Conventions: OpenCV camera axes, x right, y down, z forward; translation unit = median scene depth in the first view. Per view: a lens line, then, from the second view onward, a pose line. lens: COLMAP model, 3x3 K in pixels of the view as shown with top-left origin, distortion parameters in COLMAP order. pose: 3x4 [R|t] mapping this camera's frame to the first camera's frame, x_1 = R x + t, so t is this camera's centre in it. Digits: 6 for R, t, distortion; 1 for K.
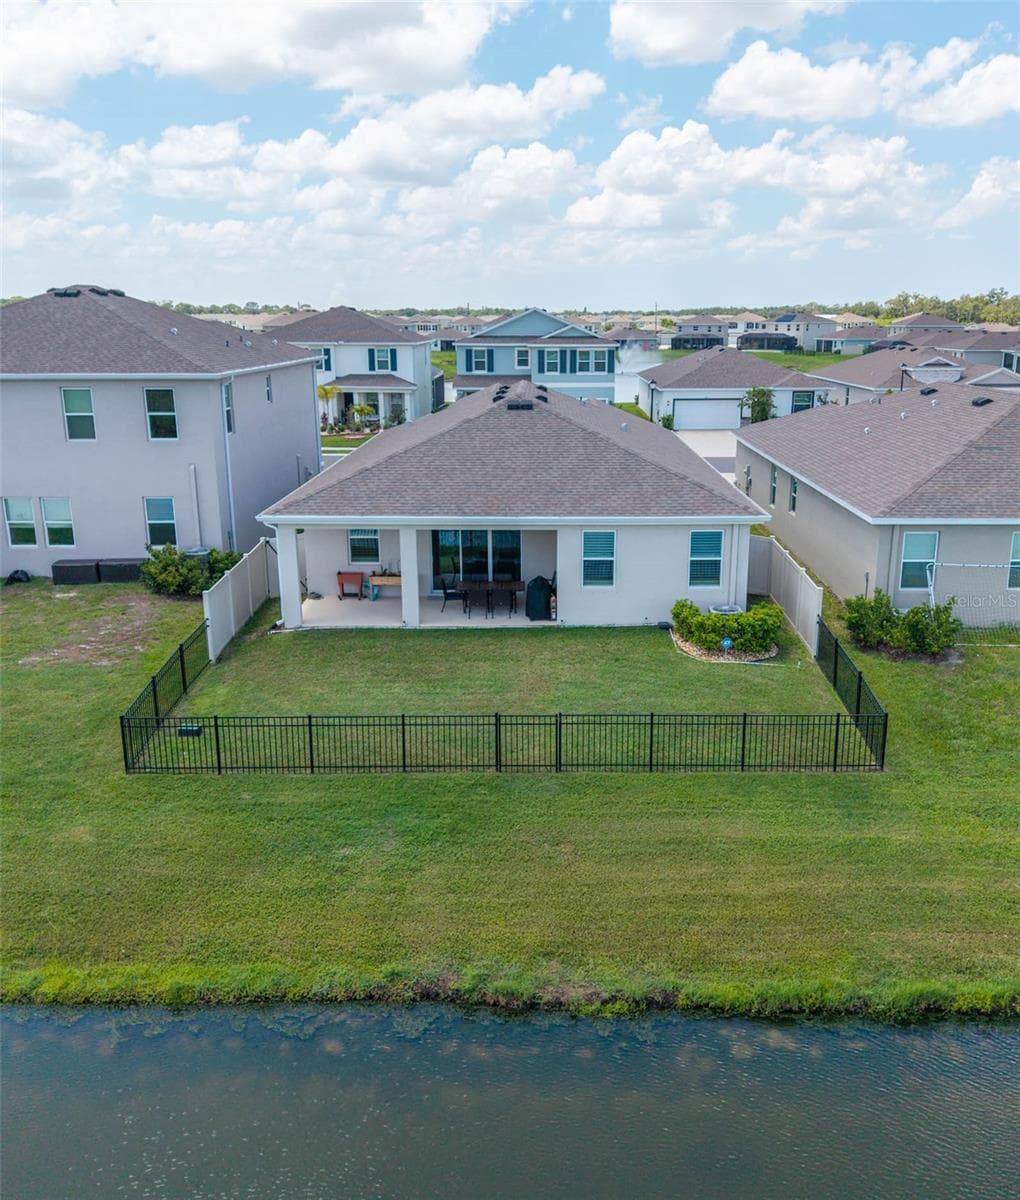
lens RADIAL K [[1037.6, 0, 510.0], [0, 1037.6, 600.0], [0, 0, 1]] dist [0.060506, -0.173794]
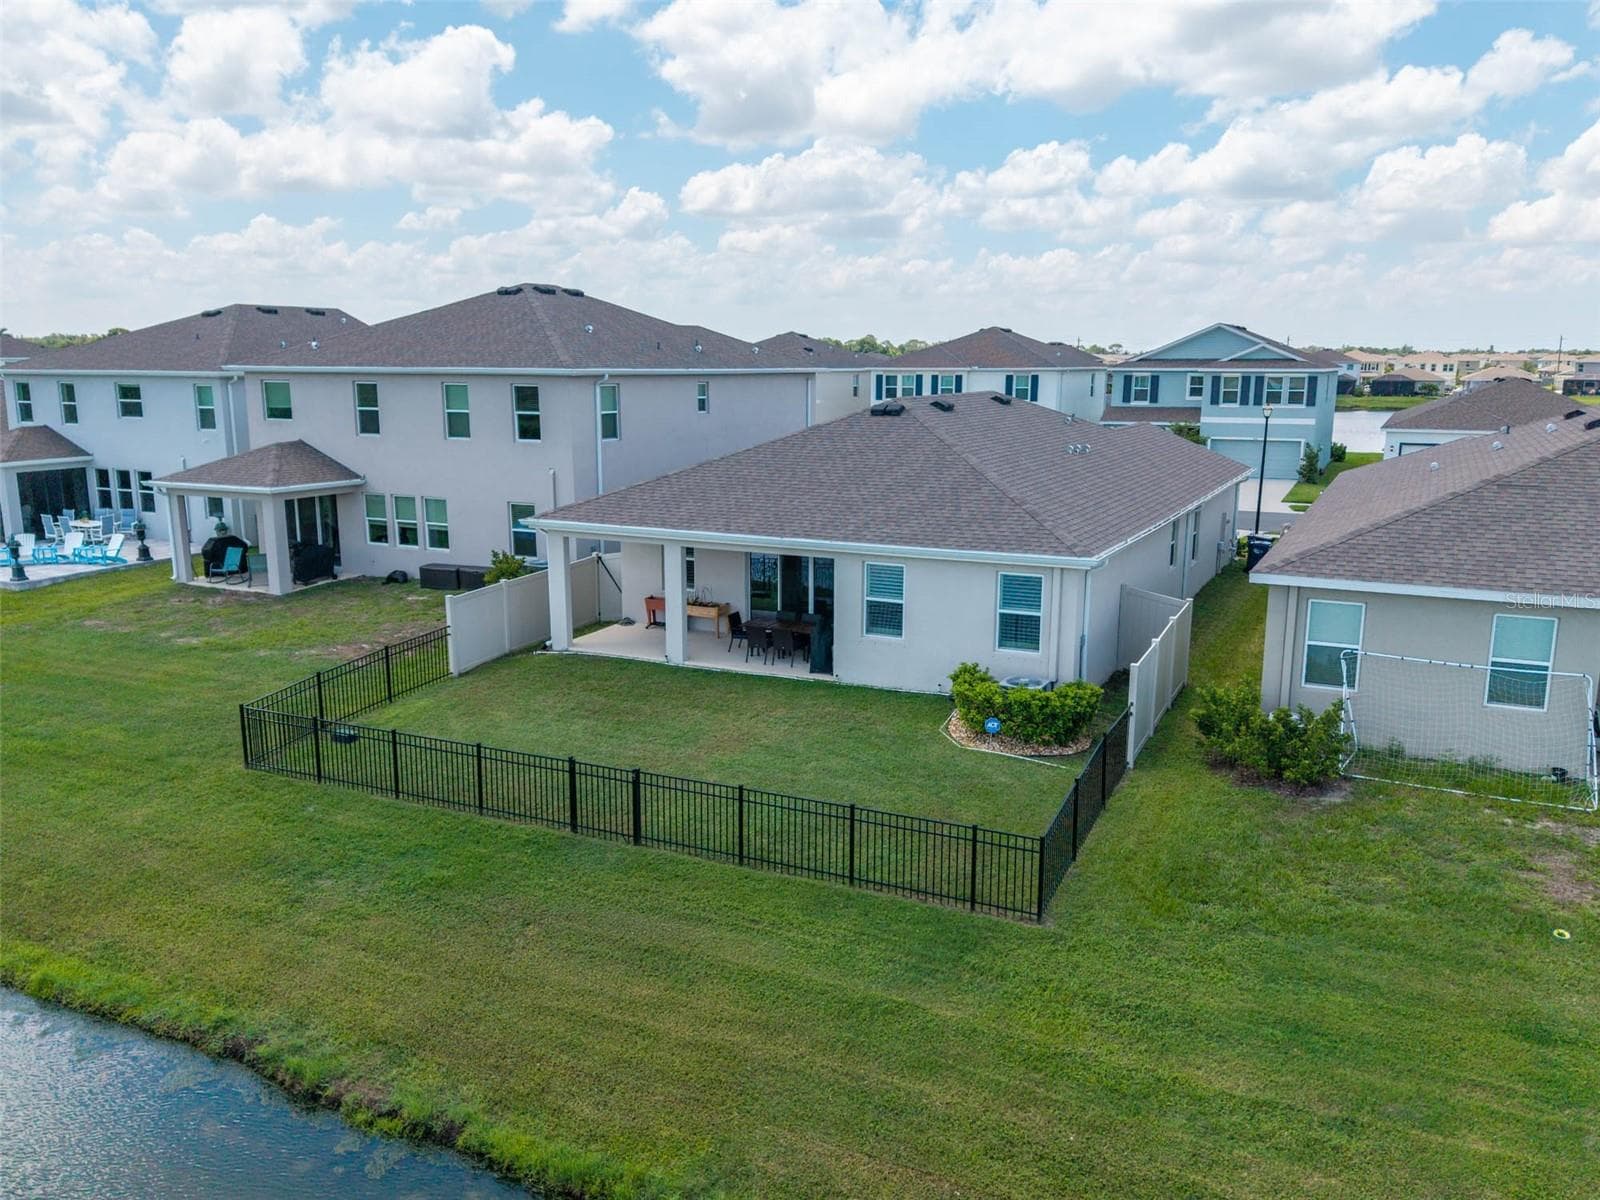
lens RADIAL K [[1219.6, 0, 800.0], [0, 1219.6, 600.0], [0, 0, 1]] dist [0.012187, 0.003288]
pose [[0.904081, 0.085497, -0.418722, 0.408742], [-0.114209, 0.992484, -0.043944, 0.006971], [0.411818, 0.087551, 0.907051, 0.156177]]
